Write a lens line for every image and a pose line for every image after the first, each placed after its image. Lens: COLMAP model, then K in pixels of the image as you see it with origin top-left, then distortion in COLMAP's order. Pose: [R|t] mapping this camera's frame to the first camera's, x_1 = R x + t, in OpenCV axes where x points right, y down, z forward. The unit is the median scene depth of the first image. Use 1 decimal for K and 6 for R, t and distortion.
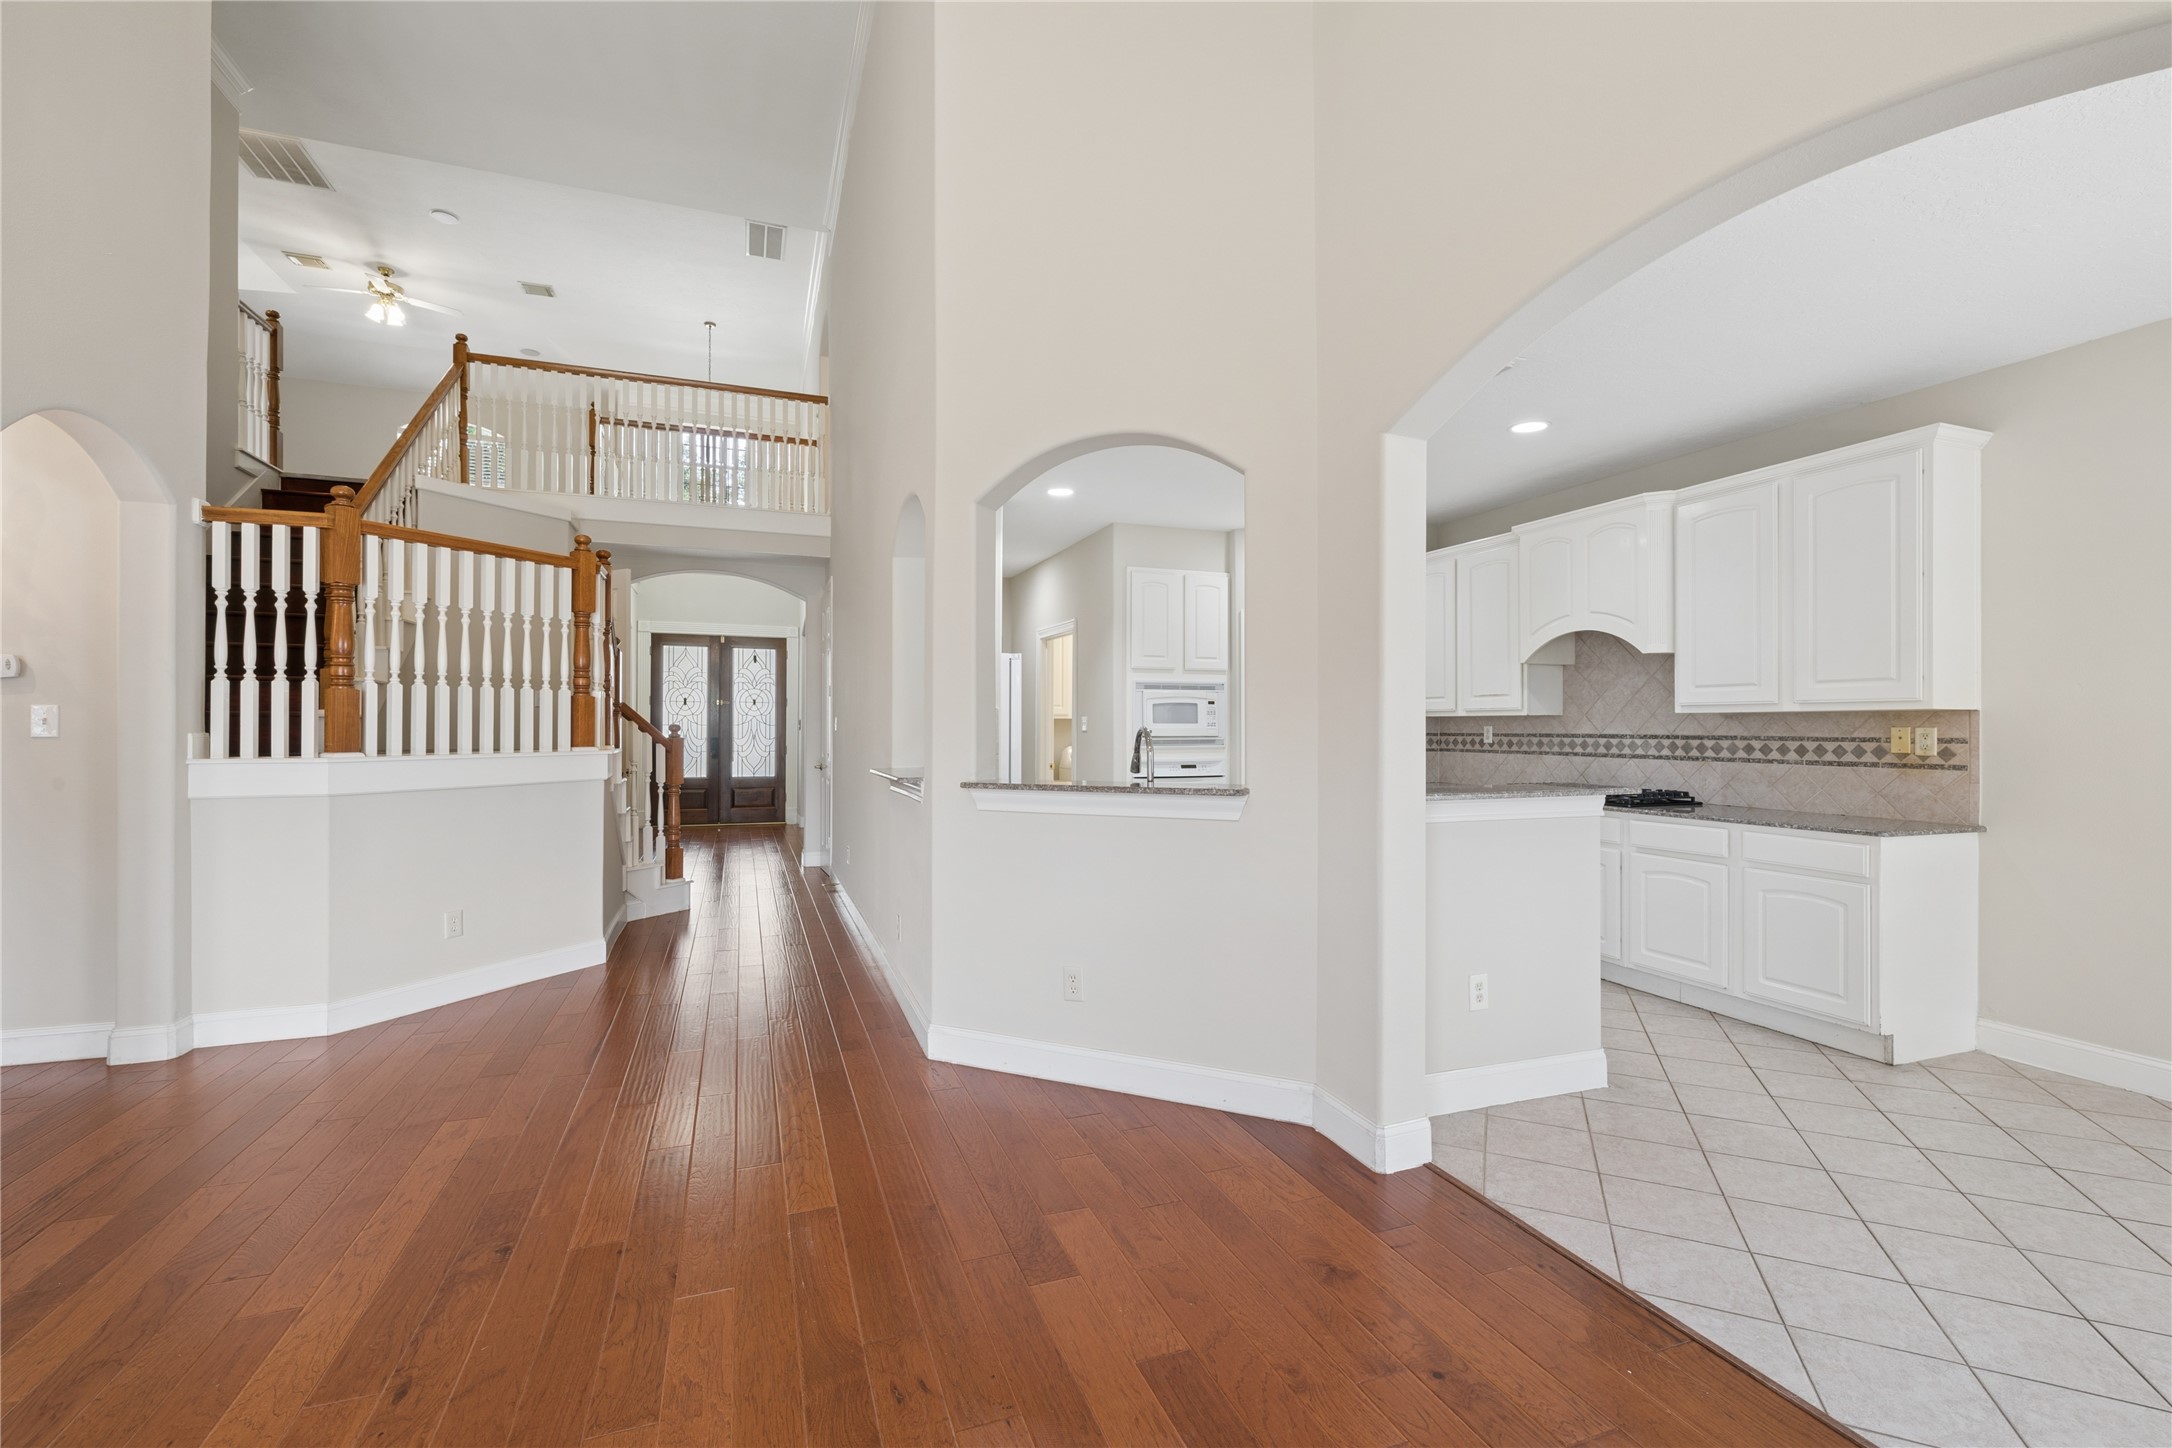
lens RADIAL K [[934.3, 0, 1091.6], [0, 934.3, 716.5], [0, 0, 1]] dist [0.000692, 0.000298]
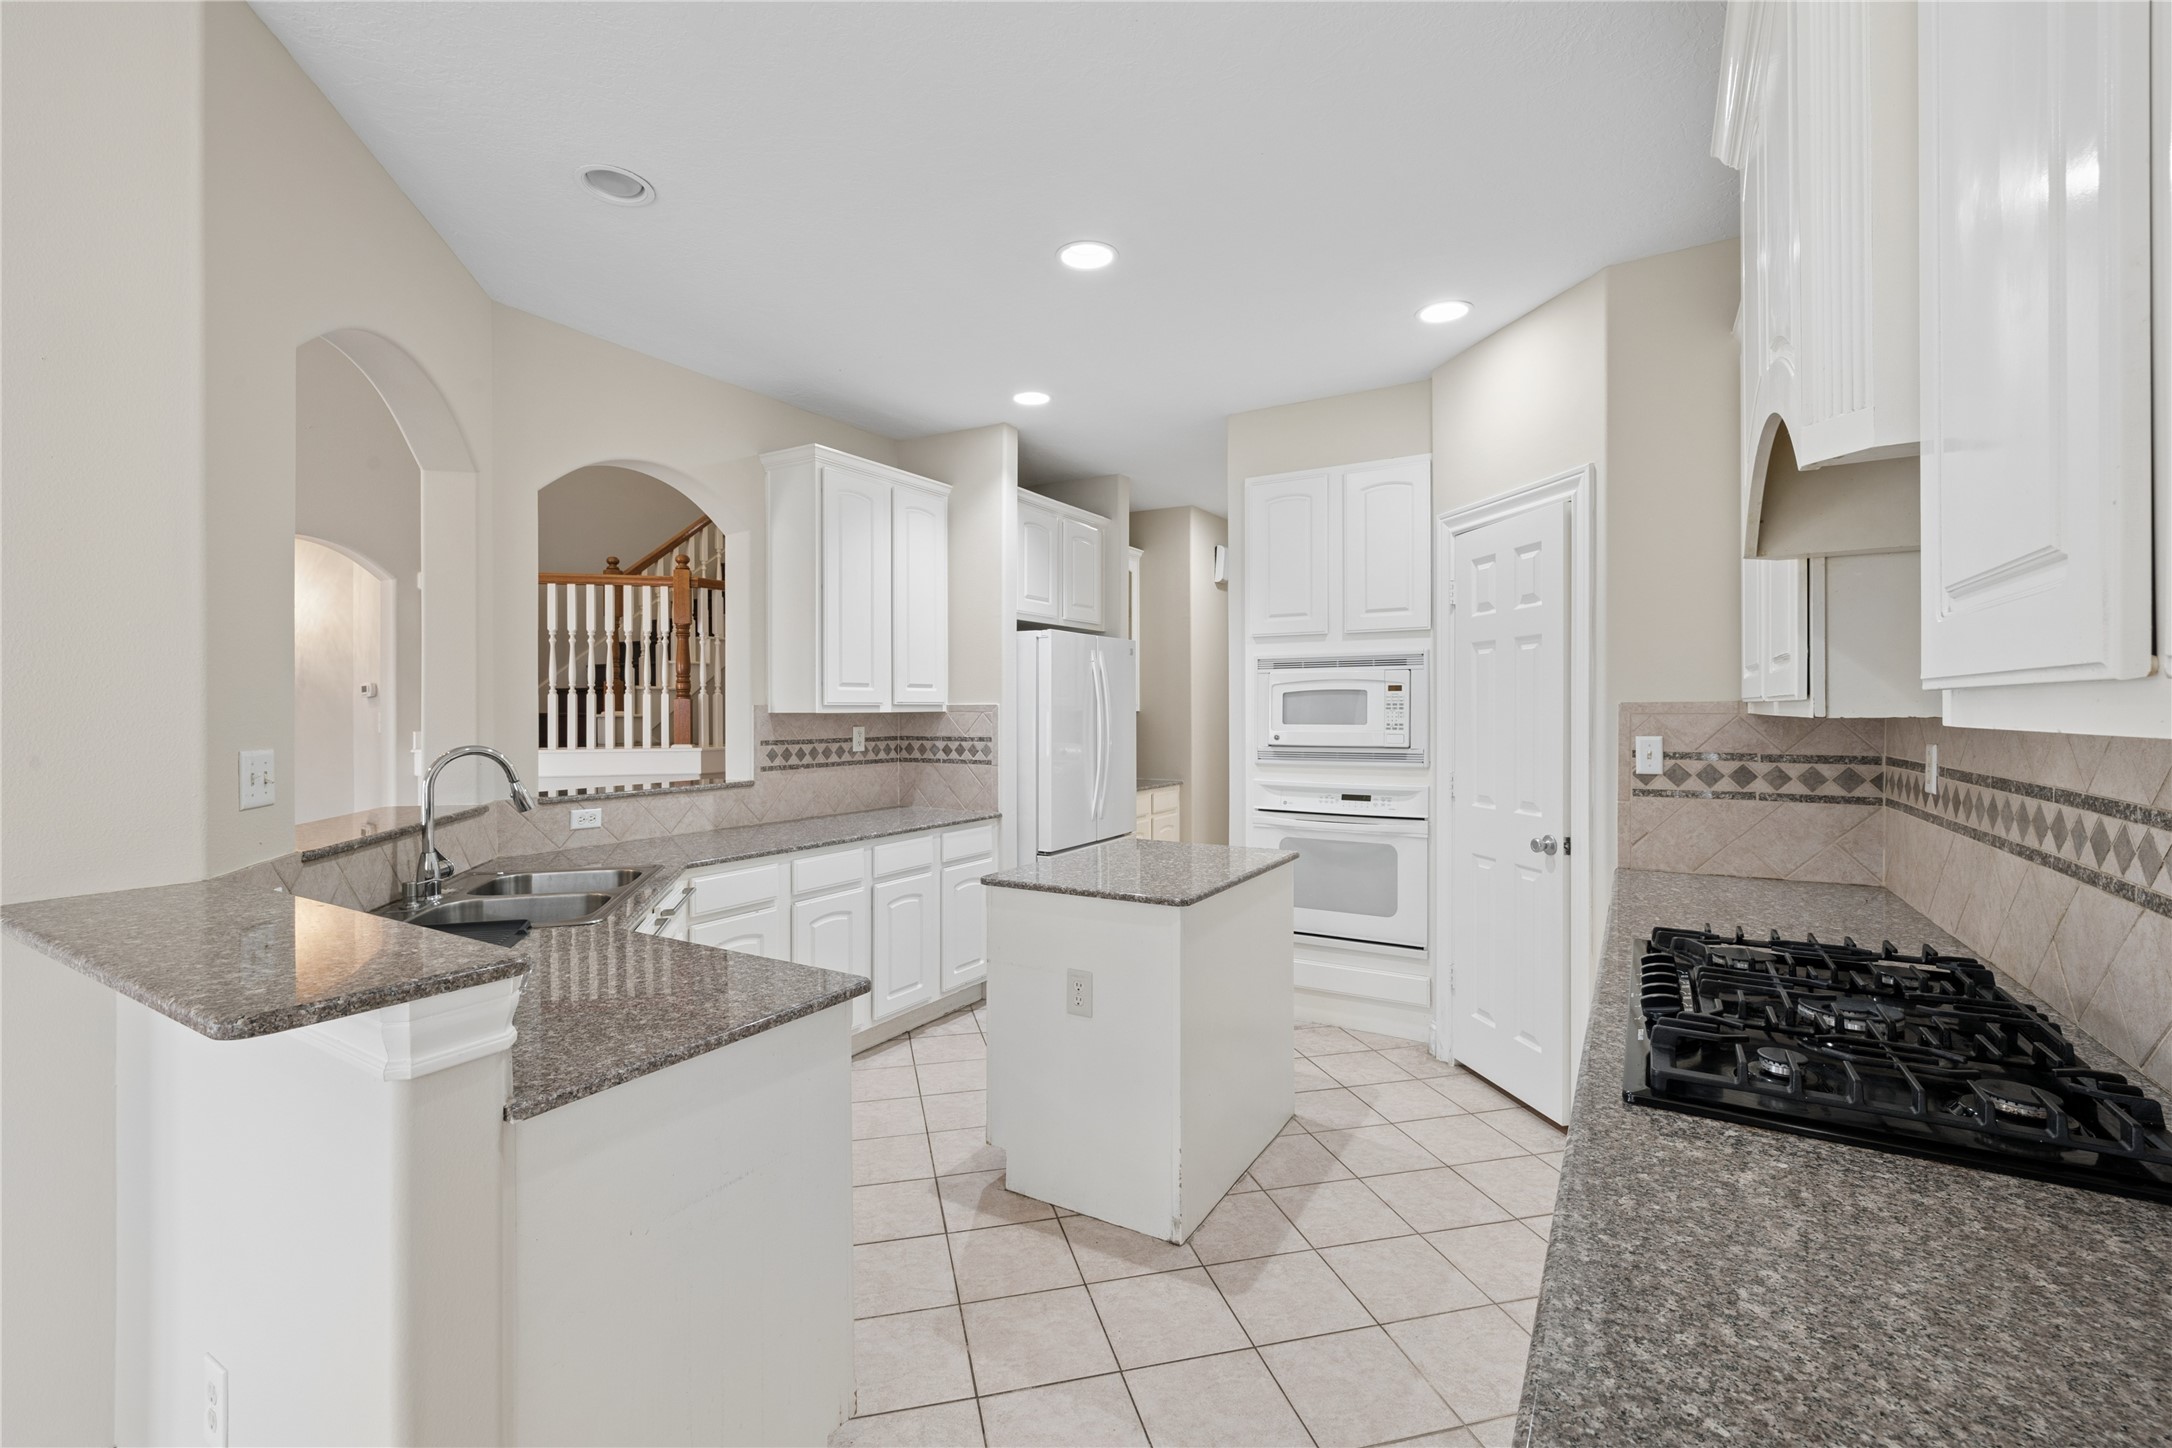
lens RADIAL K [[934.3, 0, 1078.8], [0, 934.3, 723.7], [0, 0, 1]] dist [0.000692, 0.000298]
pose [[0.613247, -0.002030, -0.789888, 0.580433], [0.003343, 0.999994, 0.000025, 0.008078], [0.789884, -0.002657, 0.613251, 0.631421]]
